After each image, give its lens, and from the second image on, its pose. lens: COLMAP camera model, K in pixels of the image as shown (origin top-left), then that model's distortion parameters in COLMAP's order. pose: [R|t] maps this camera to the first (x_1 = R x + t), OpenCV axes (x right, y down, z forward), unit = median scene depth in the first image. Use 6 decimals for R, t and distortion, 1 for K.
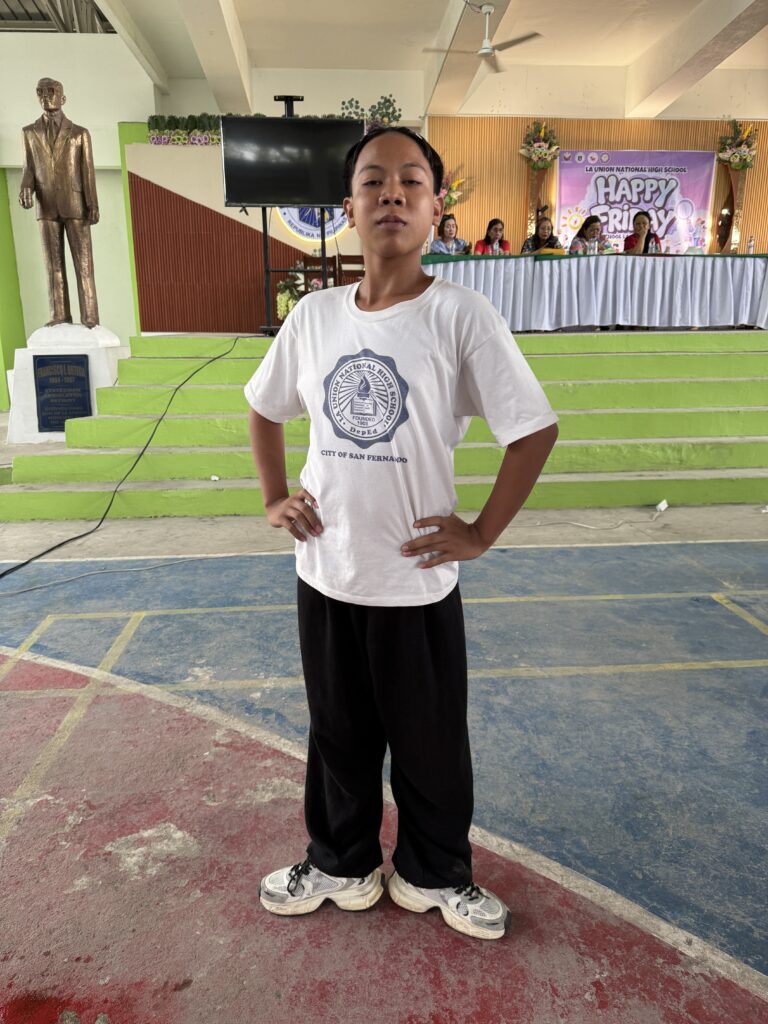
lens RADIAL K [[757.6, 0, 384.0], [0, 757.6, 512.0], [0, 0, 1]] dist [0.046247, -0.049731]
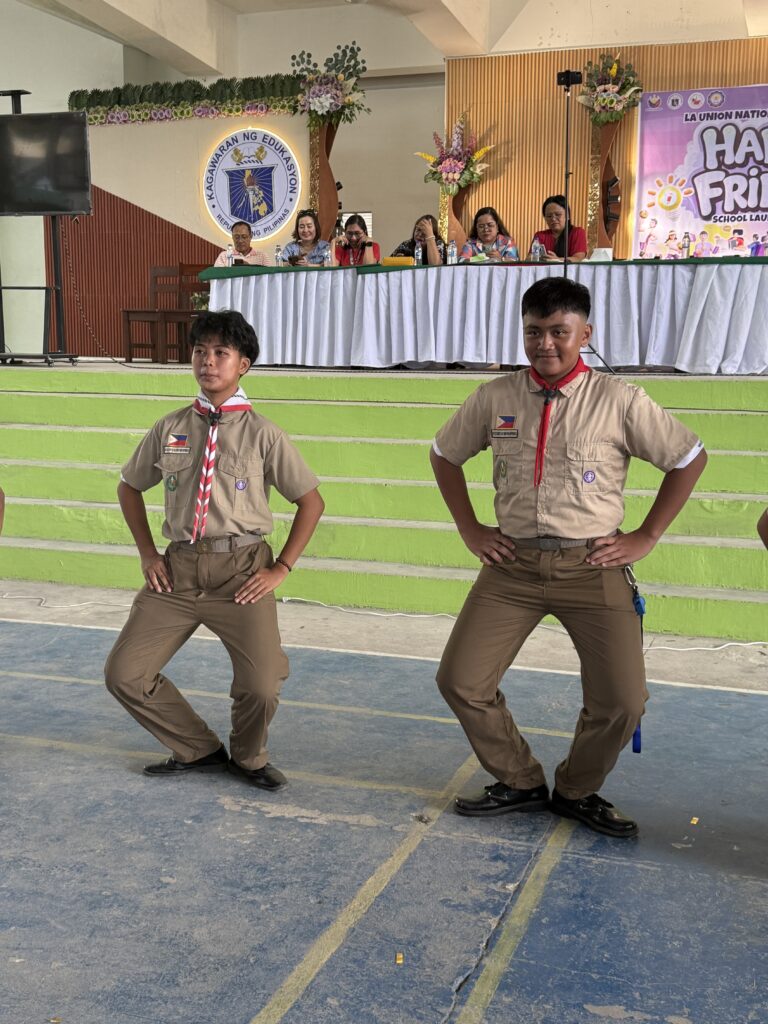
lens RADIAL K [[1266.4, 0, 384.0], [0, 1266.4, 512.0], [0, 0, 1]] dist [0.302664, -0.771178]
pose [[0.917472, 0.062915, -0.392794, 0.521898], [-0.105213, 0.990630, -0.087081, 0.000184], [0.383634, 0.121221, 0.915494, -0.060201]]
